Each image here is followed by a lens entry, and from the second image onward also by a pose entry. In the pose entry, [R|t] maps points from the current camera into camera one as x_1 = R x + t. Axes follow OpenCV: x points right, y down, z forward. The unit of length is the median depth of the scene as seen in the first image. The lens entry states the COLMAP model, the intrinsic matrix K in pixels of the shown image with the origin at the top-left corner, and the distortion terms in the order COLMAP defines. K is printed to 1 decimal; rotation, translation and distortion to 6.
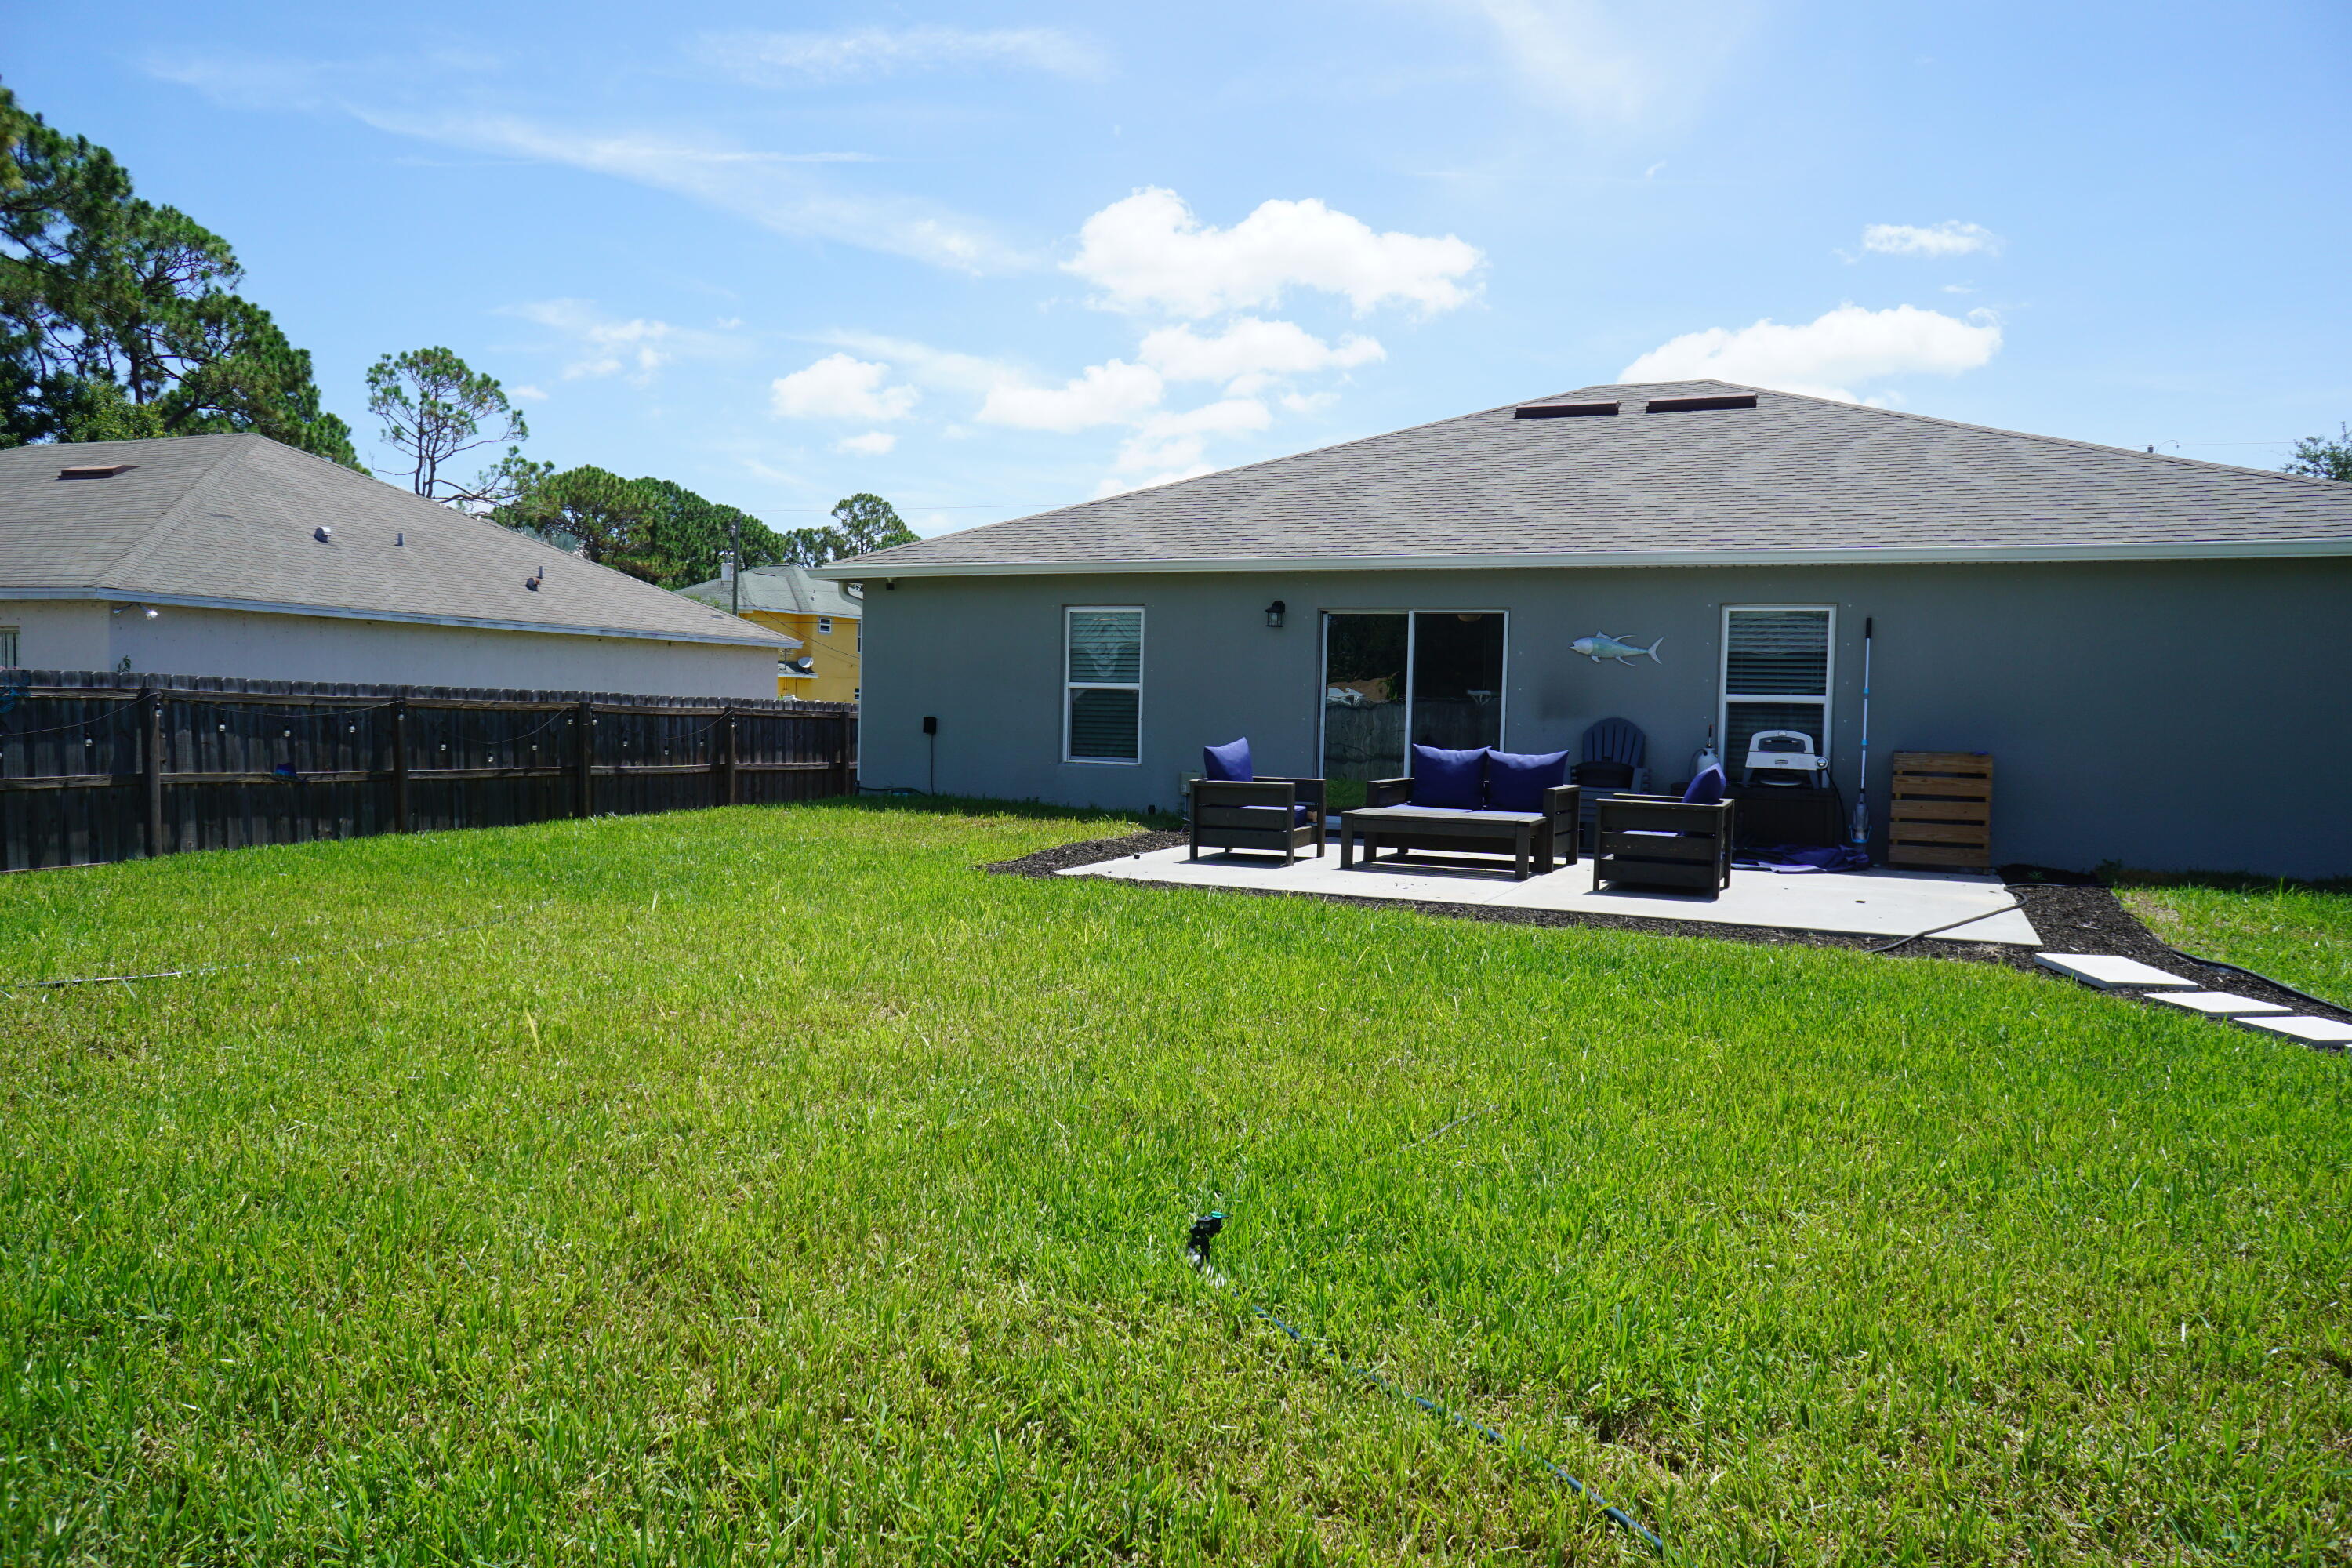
lens RADIAL K [[1590.2, 0, 1182.4], [0, 1590.2, 792.1], [0, 0, 1]] dist [-0.065438, 0.095262]
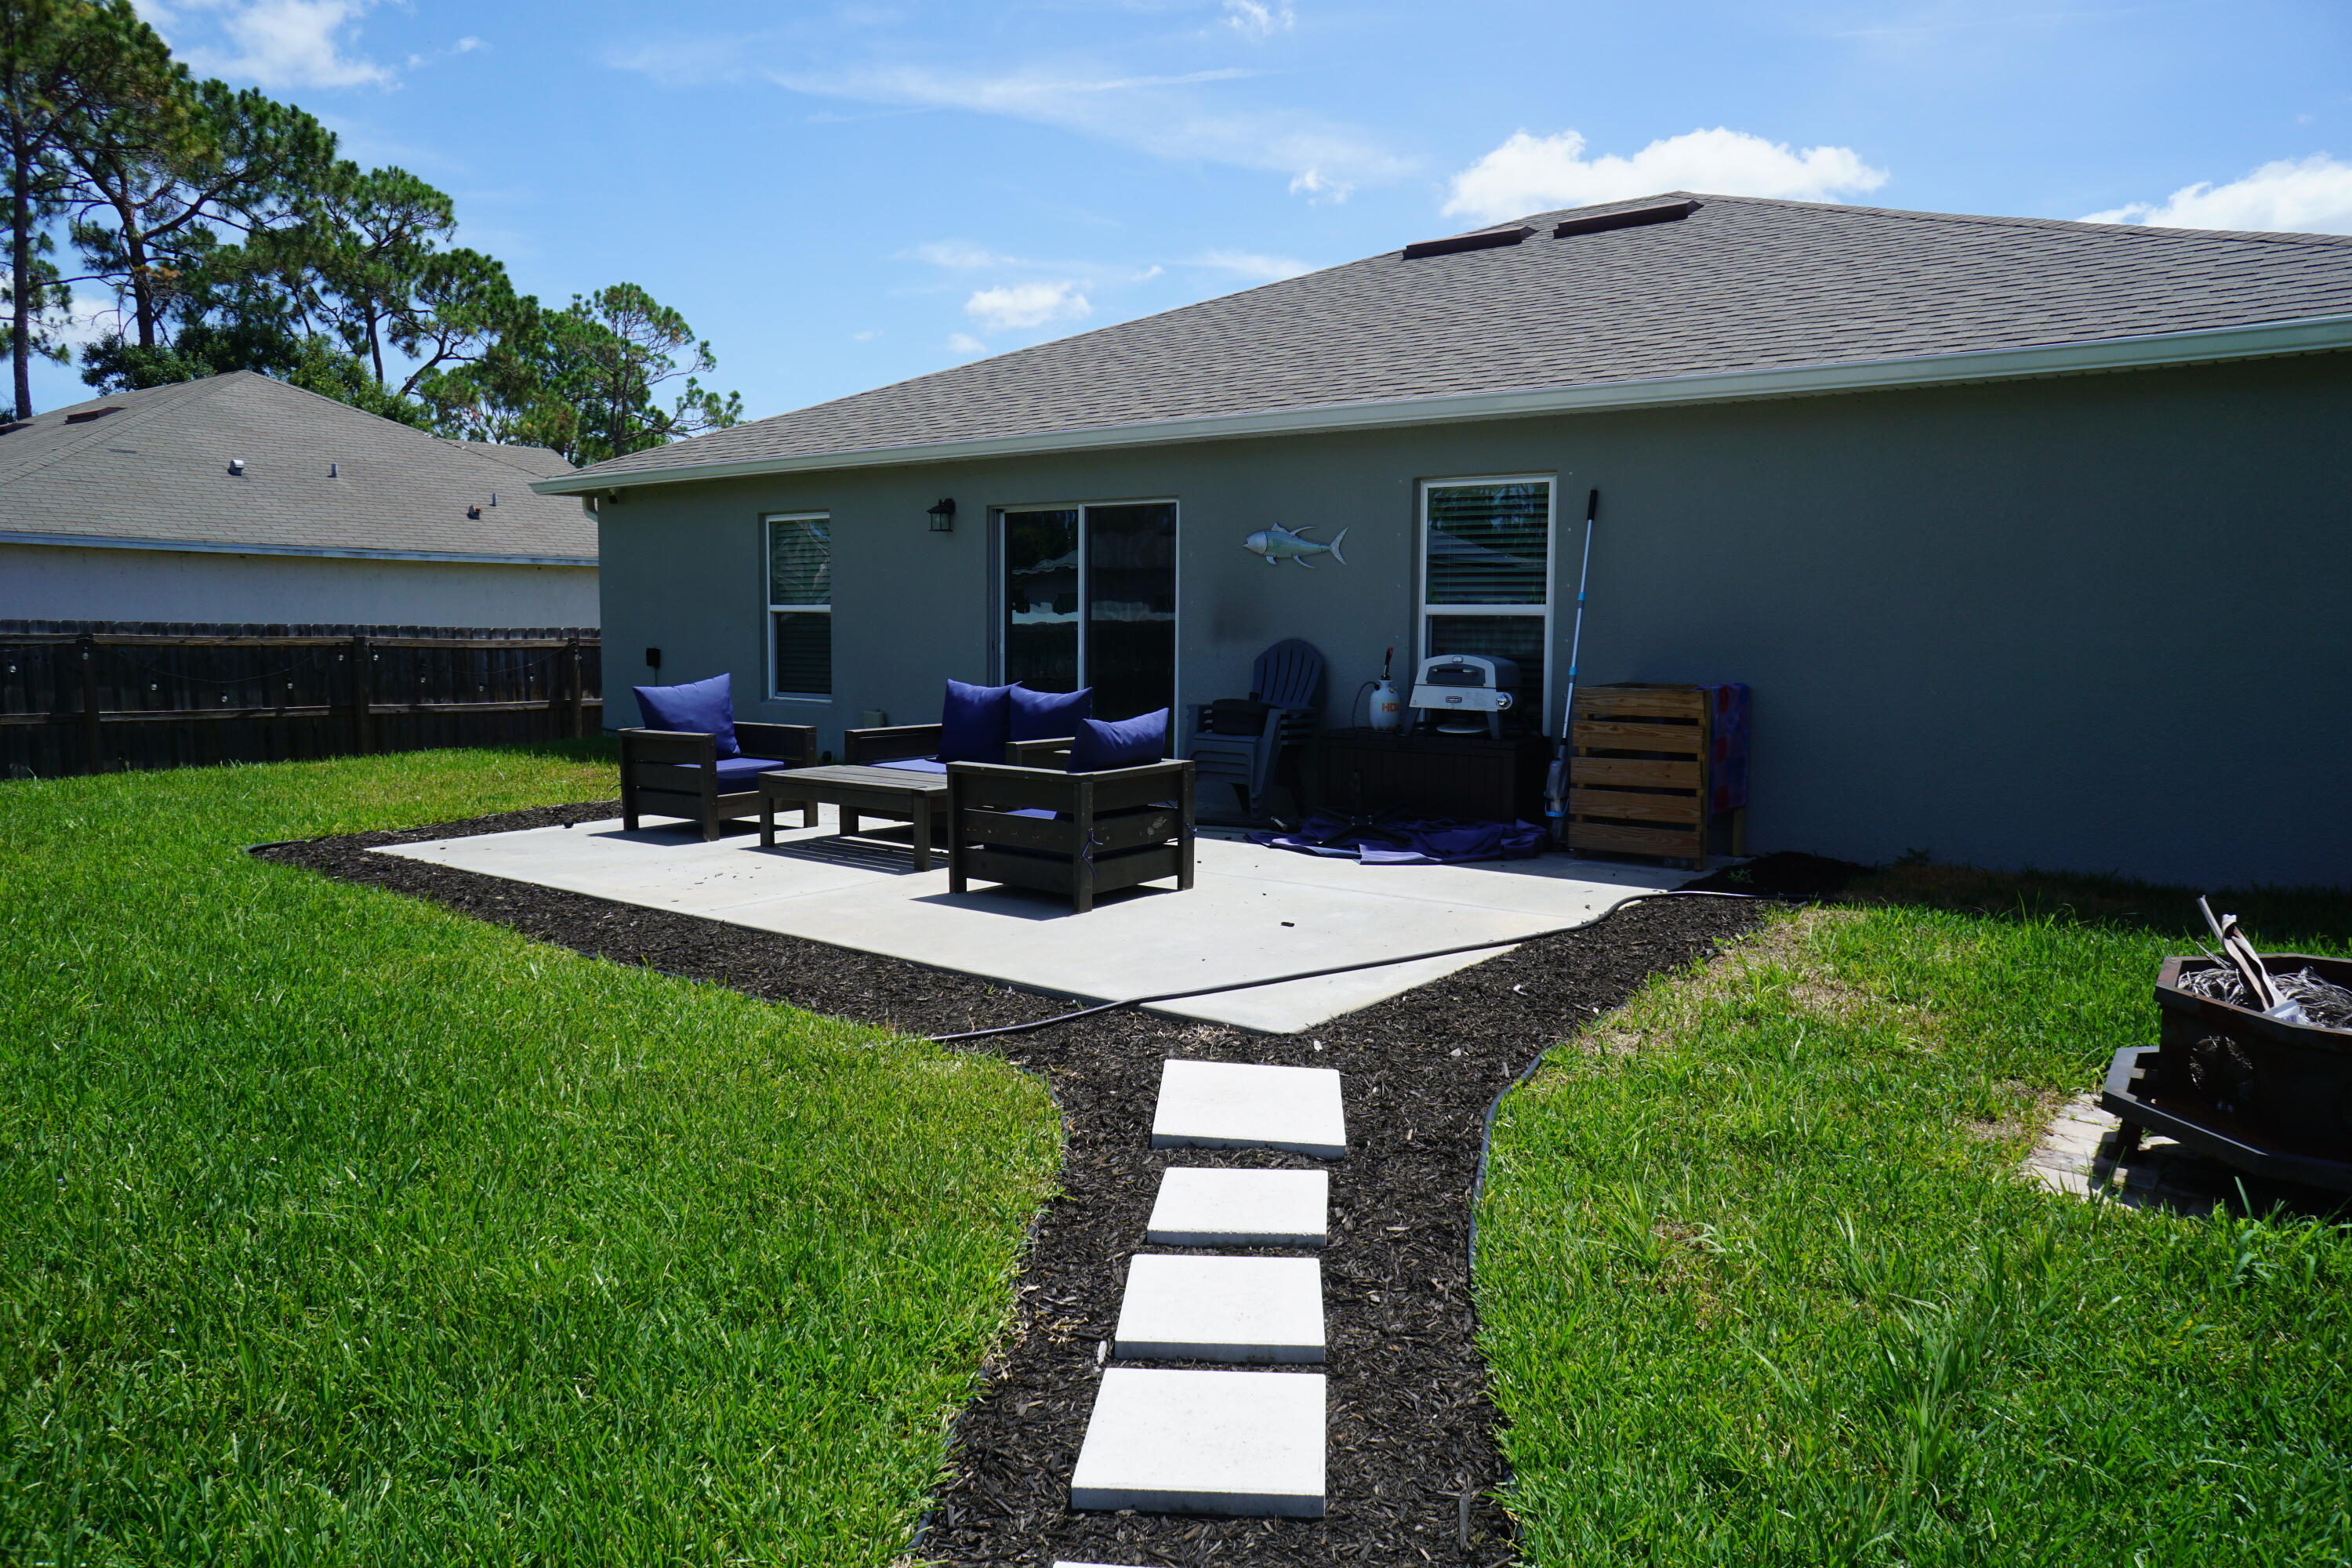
lens RADIAL K [[1590.2, 0, 1182.4], [0, 1590.2, 792.1], [0, 0, 1]] dist [-0.065438, 0.095262]
pose [[0.969080, 0.010073, -0.246543, 0.343443], [0.002504, 0.998713, 0.050647, -0.011104], [0.246736, -0.049698, 0.967808, 0.222969]]
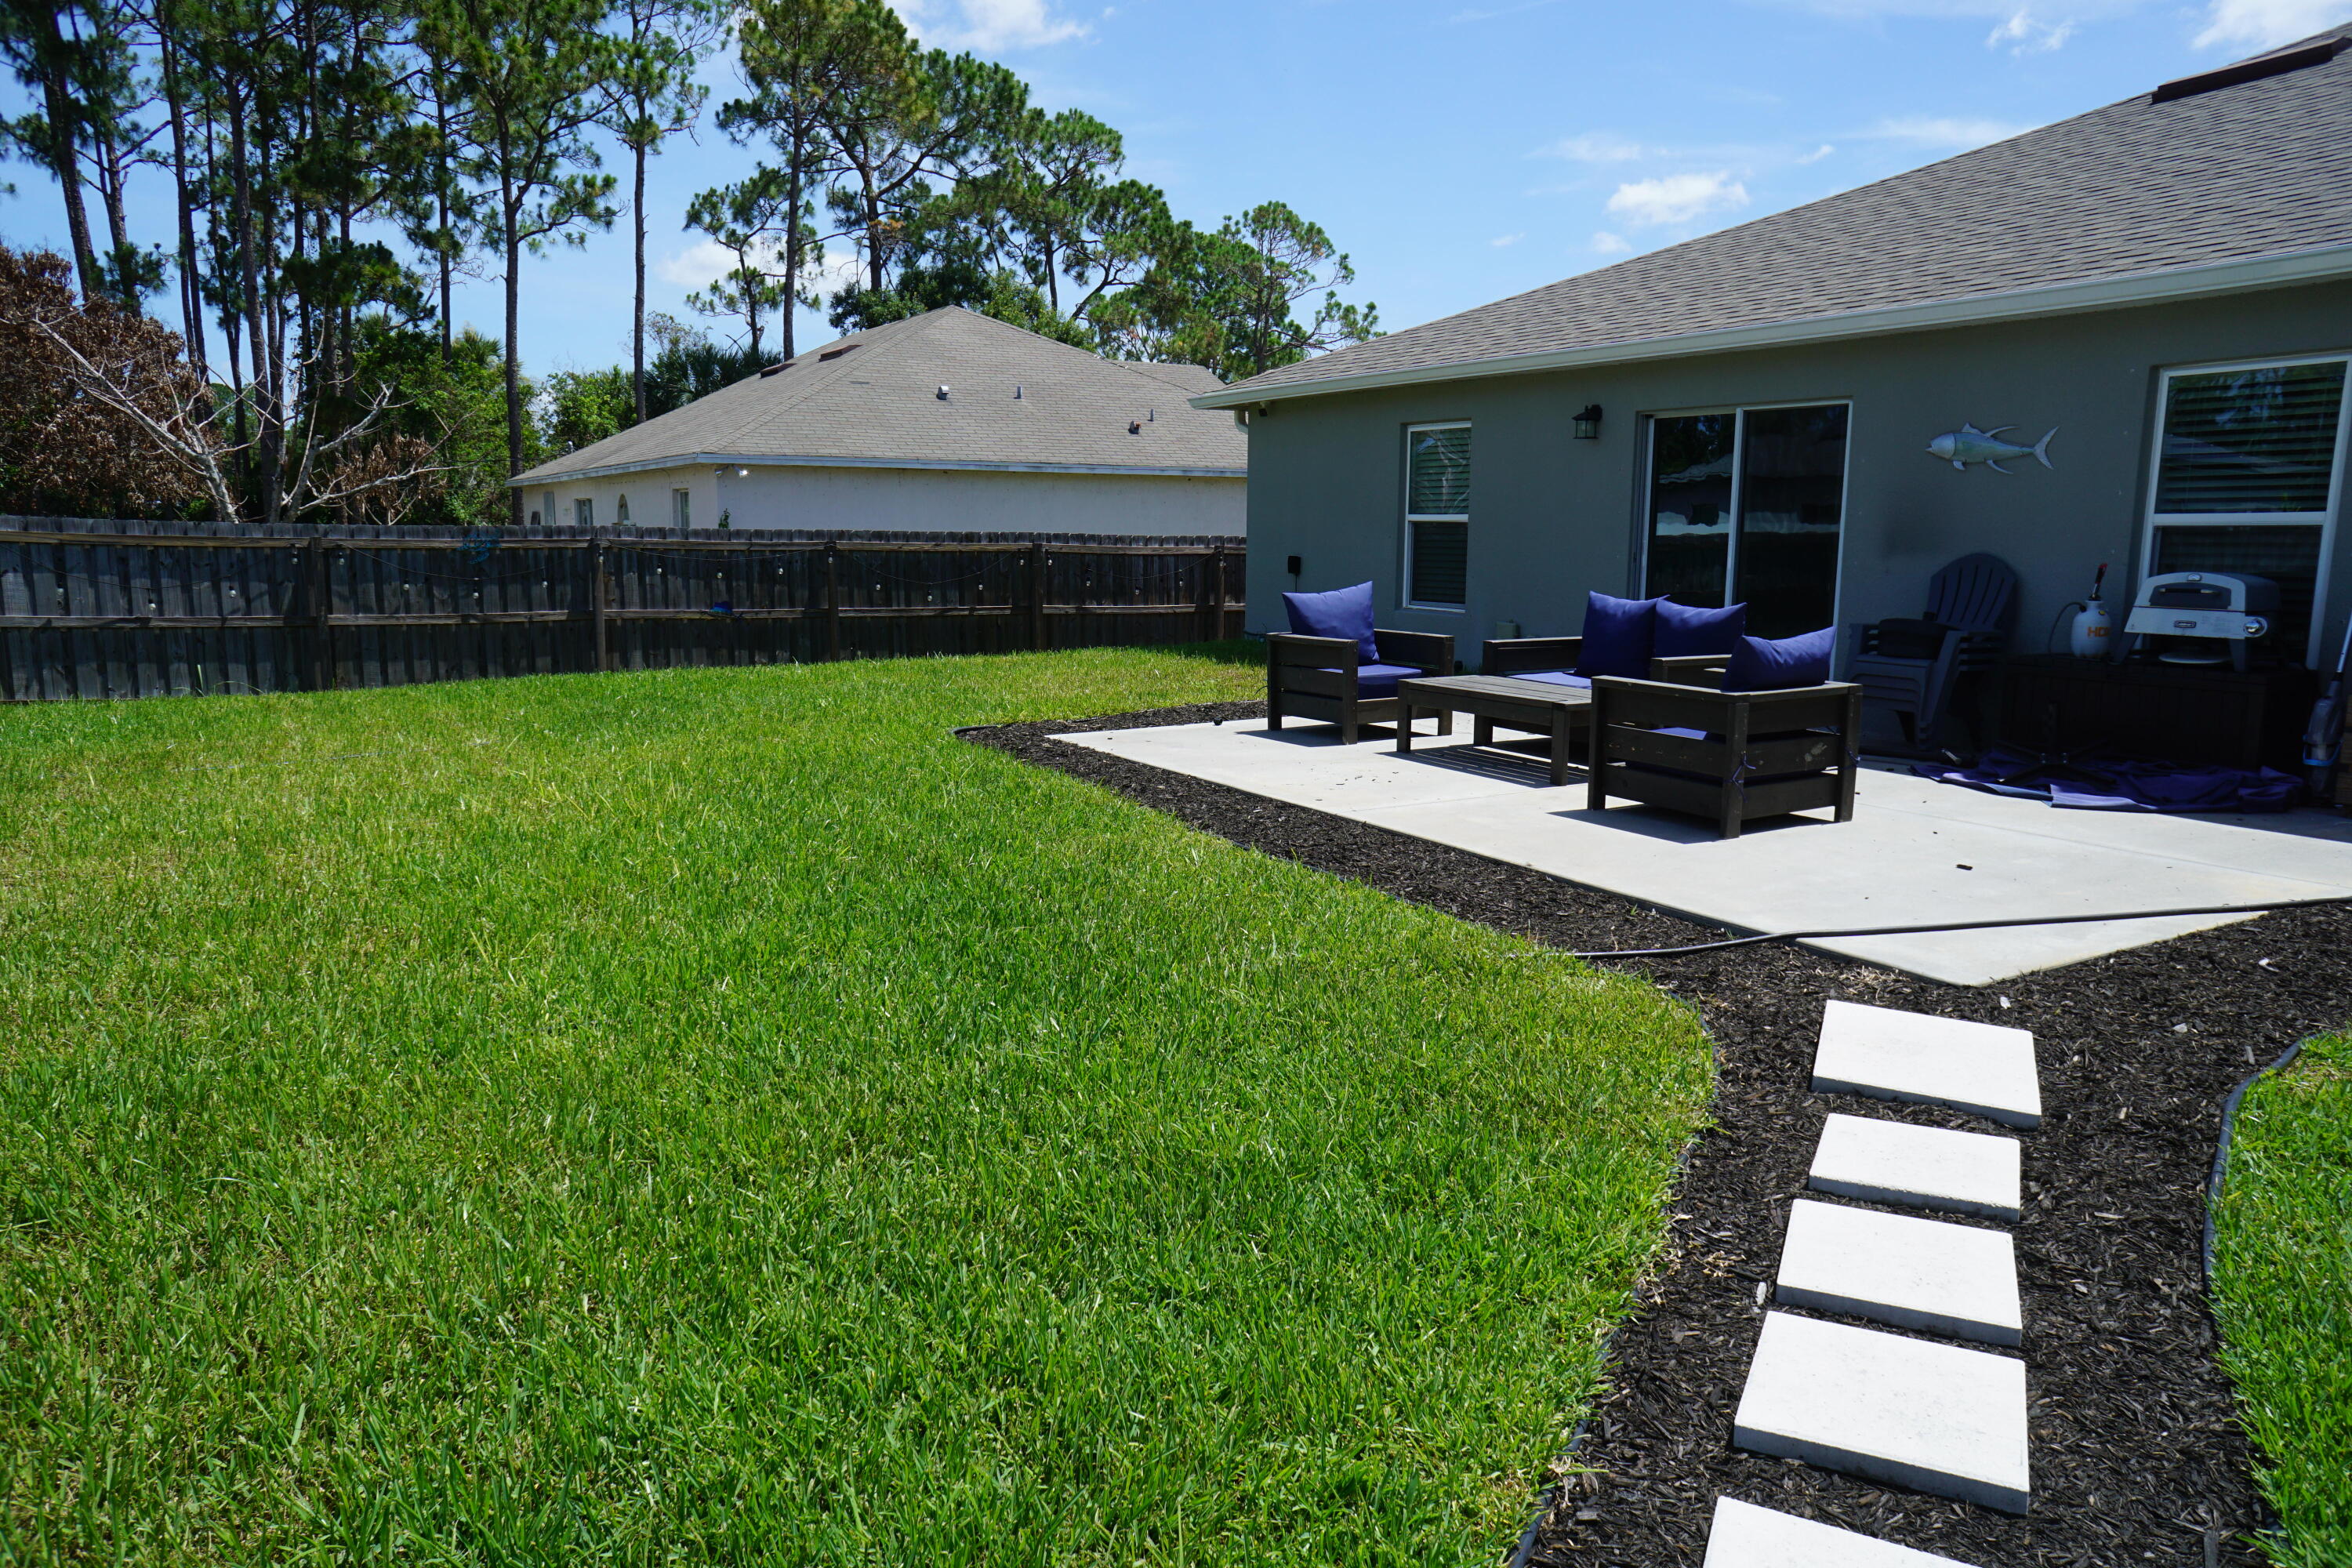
lens RADIAL K [[1590.2, 0, 1182.4], [0, 1590.2, 792.1], [0, 0, 1]] dist [-0.065438, 0.095262]
pose [[0.807185, 0.080043, -0.584847, 0.335876], [-0.019330, 0.993817, 0.109337, -0.010817], [0.589982, -0.076950, 0.803741, 0.218795]]
